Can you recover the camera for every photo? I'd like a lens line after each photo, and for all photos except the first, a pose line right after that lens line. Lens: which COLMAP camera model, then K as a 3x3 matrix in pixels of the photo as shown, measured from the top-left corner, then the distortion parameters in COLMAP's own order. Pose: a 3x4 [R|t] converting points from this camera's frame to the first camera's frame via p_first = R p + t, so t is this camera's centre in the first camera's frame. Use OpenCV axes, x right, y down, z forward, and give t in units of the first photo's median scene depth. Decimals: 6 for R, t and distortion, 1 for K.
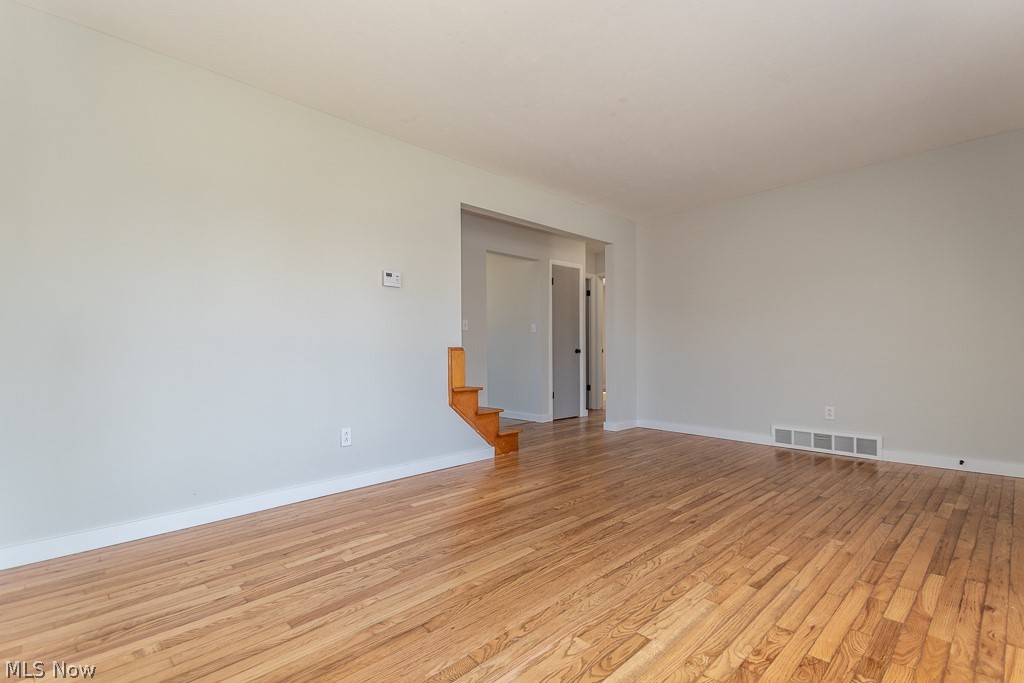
lens RADIAL K [[479.2, 0, 512.7], [0, 479.2, 350.6], [0, 0, 1]] dist [0.109302, -0.047218]
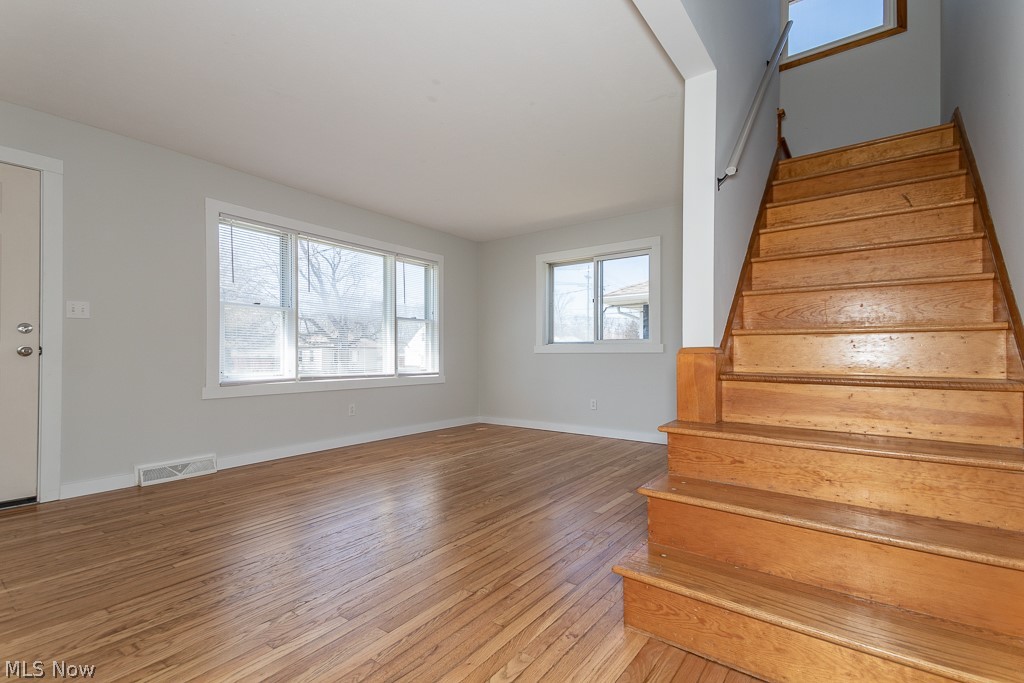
lens RADIAL K [[479.2, 0, 512.7], [0, 479.2, 350.6], [0, 0, 1]] dist [0.109302, -0.047218]
pose [[-0.987989, 0.008230, -0.154303, 0.219657], [0.009599, 0.999921, -0.008132, 0.000528], [0.154224, -0.009516, -0.987990, 1.986261]]
